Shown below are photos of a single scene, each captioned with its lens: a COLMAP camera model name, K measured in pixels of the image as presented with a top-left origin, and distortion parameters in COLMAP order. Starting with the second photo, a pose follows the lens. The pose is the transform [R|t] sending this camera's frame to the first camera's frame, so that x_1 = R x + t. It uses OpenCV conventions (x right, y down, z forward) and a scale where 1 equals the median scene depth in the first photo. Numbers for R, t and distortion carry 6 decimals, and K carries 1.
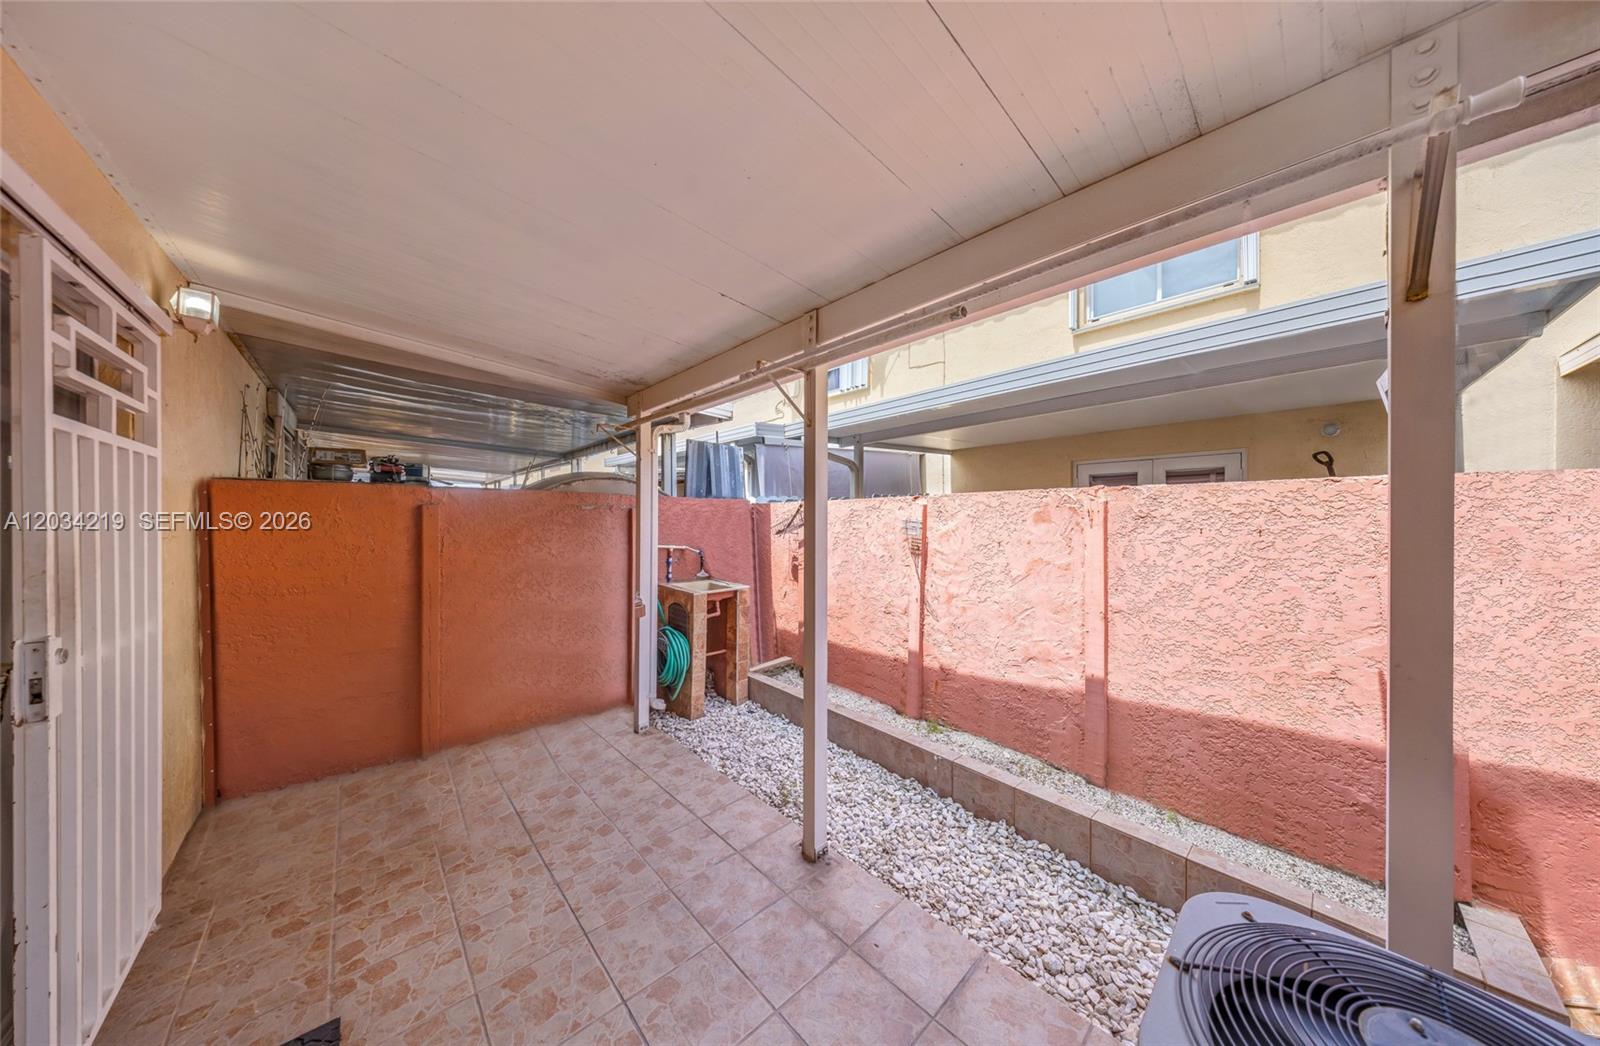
lens RADIAL K [[480.1, 0, 801.6], [0, 480.1, 537.3], [0, 0, 1]] dist [-0.000986, -0.000037]
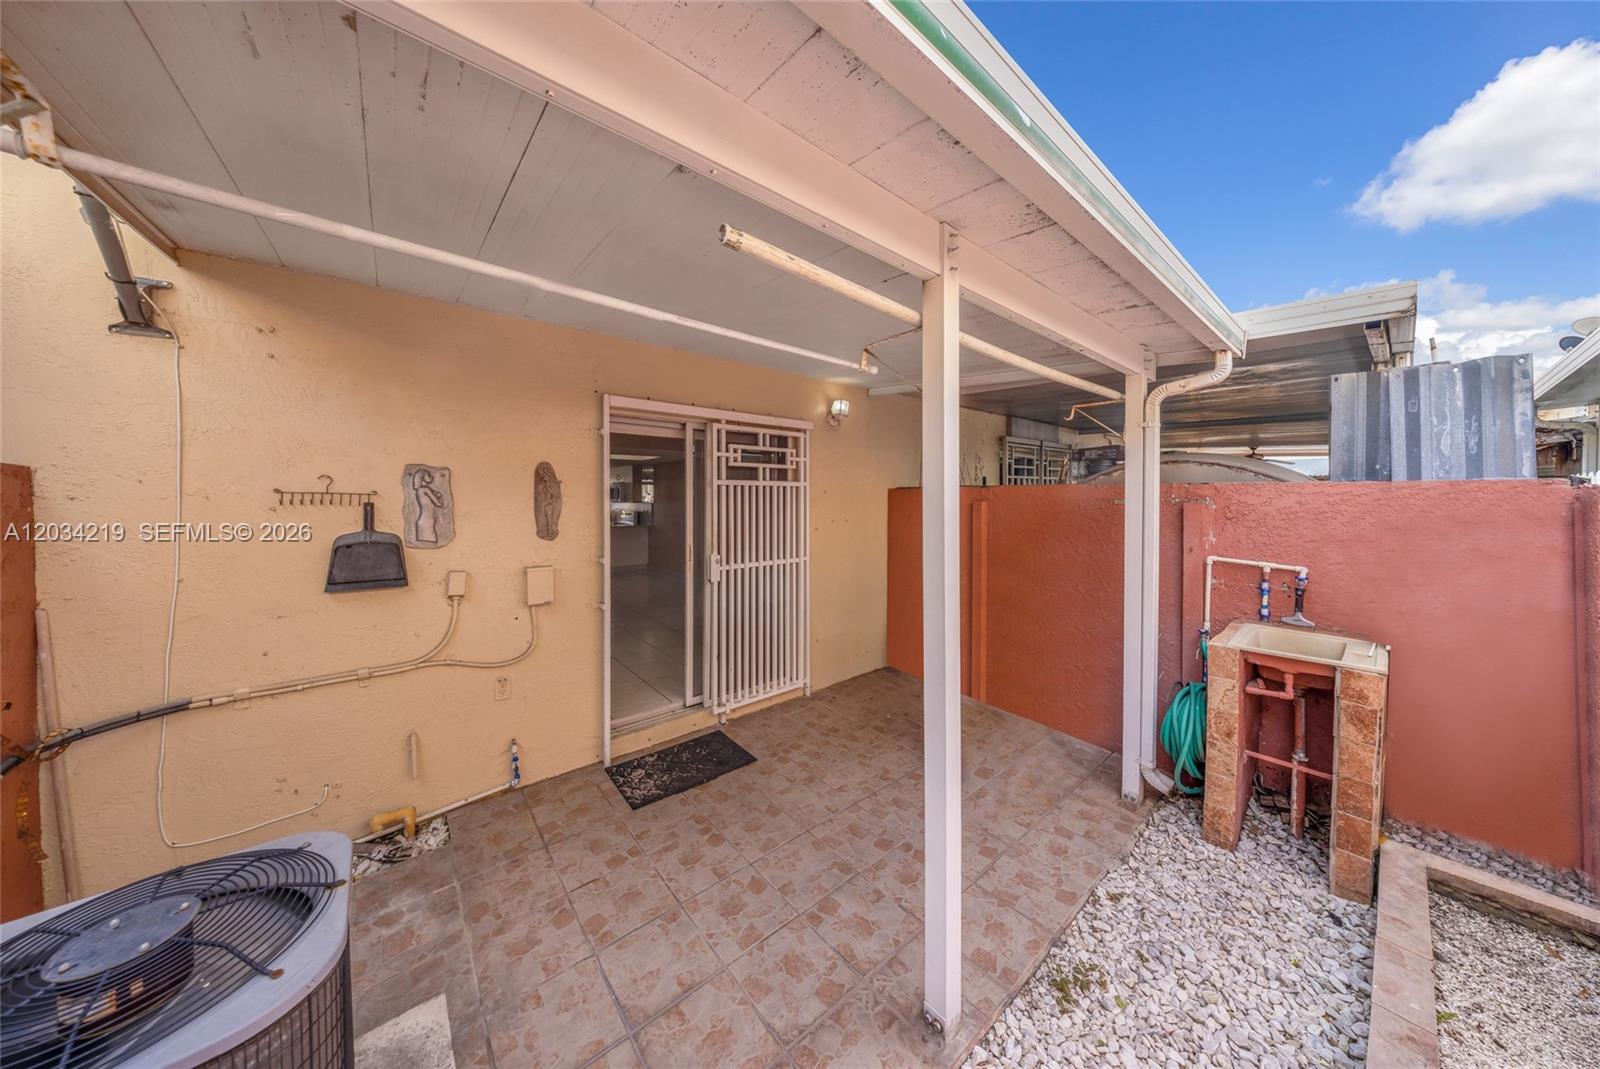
lens RADIAL K [[486.2, 0, 794.7], [0, 486.2, 531.7], [0, 0, 1]] dist [0.006991, -0.006940]
pose [[-0.050649, 0.071446, -0.996158, 0.423472], [-0.029961, 0.996880, 0.073021, -0.056351], [0.998267, 0.033545, -0.048350, 0.493474]]
